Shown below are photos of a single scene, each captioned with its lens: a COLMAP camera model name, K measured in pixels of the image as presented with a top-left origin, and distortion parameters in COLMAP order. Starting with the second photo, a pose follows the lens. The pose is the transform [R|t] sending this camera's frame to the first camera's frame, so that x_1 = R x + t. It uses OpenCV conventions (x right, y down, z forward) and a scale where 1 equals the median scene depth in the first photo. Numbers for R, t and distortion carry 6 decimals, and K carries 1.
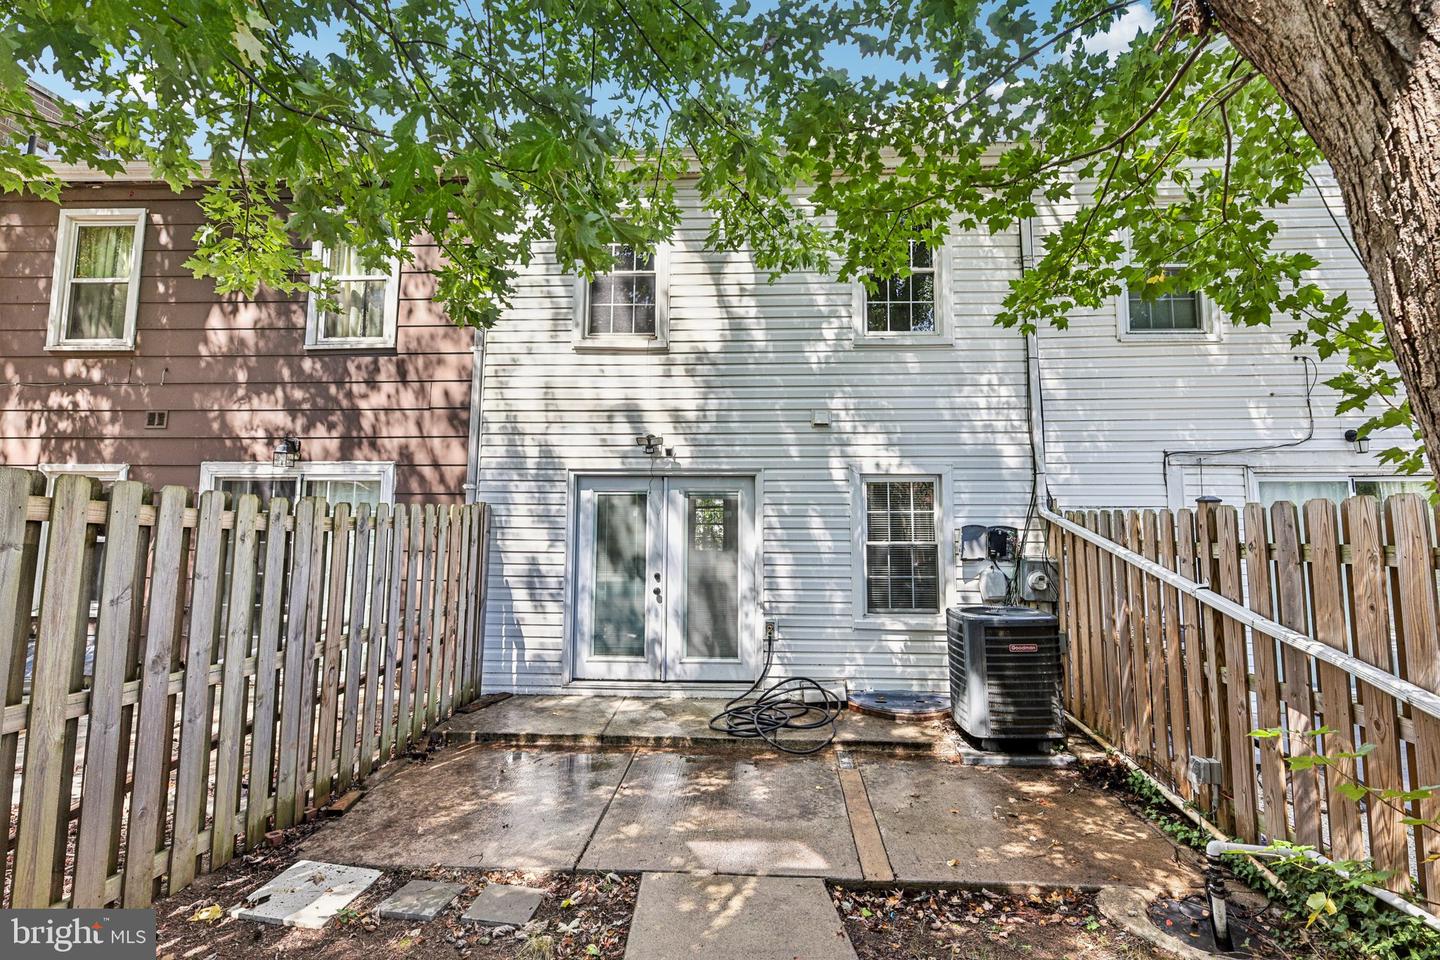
lens RADIAL K [[629.0, 0, 719.2], [0, 629.0, 477.1], [0, 0, 1]] dist [0.004247, 0.001348]
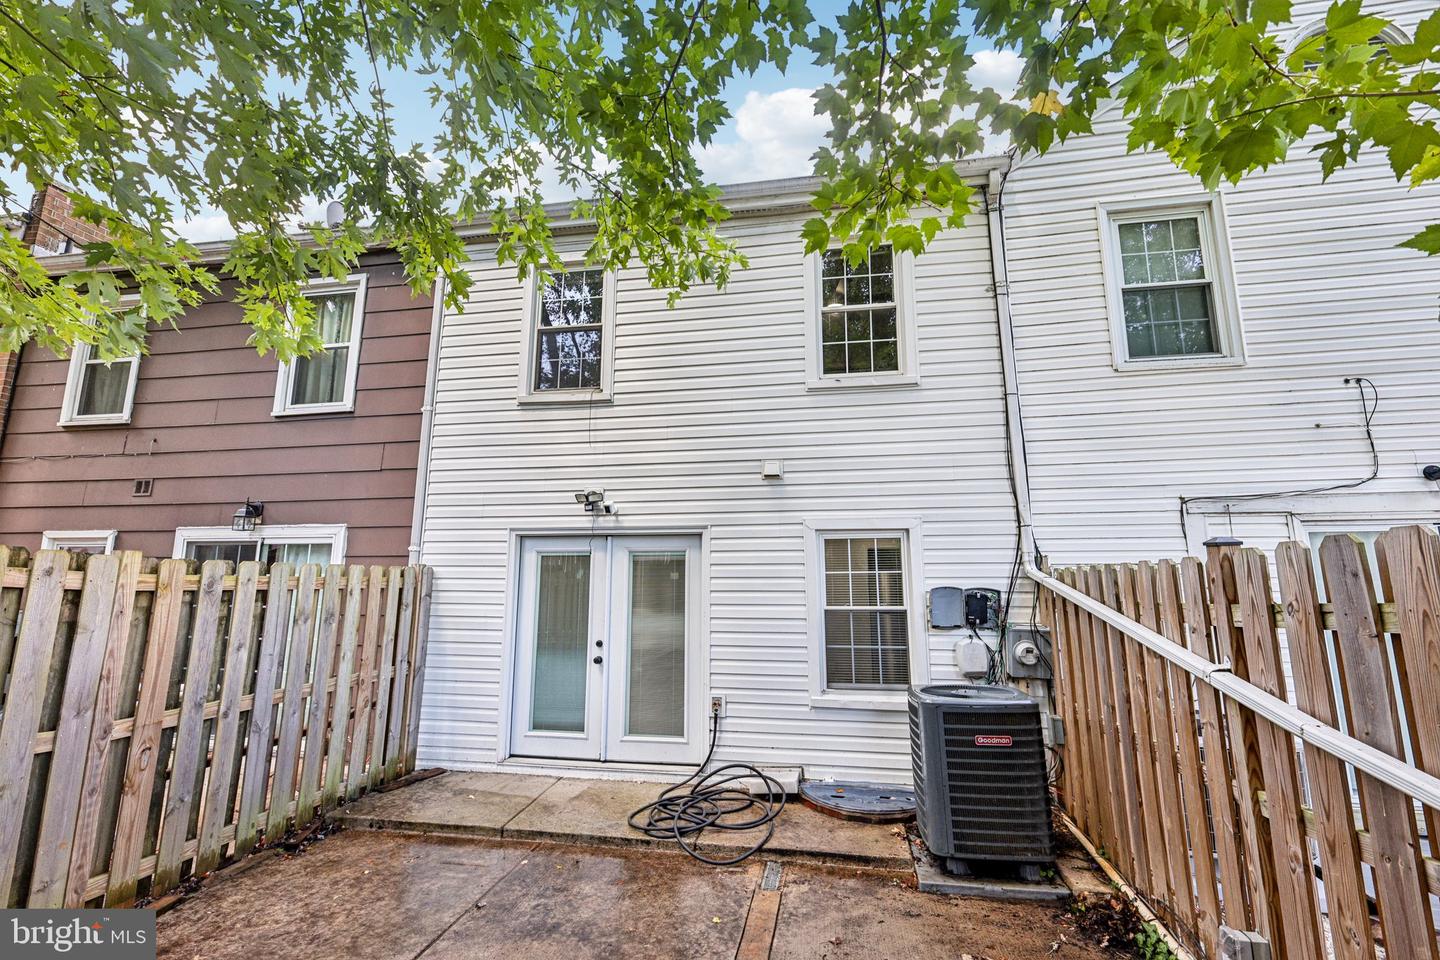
lens RADIAL K [[570.2, 0, 713.7], [0, 570.2, 512.0], [0, 0, 1]] dist [0.005631, 0.000073]
pose [[0.994642, -0.014399, -0.102372, 0.182888], [0.007463, 0.997670, -0.067809, 0.026905], [0.103110, 0.066682, 0.992432, 0.201994]]
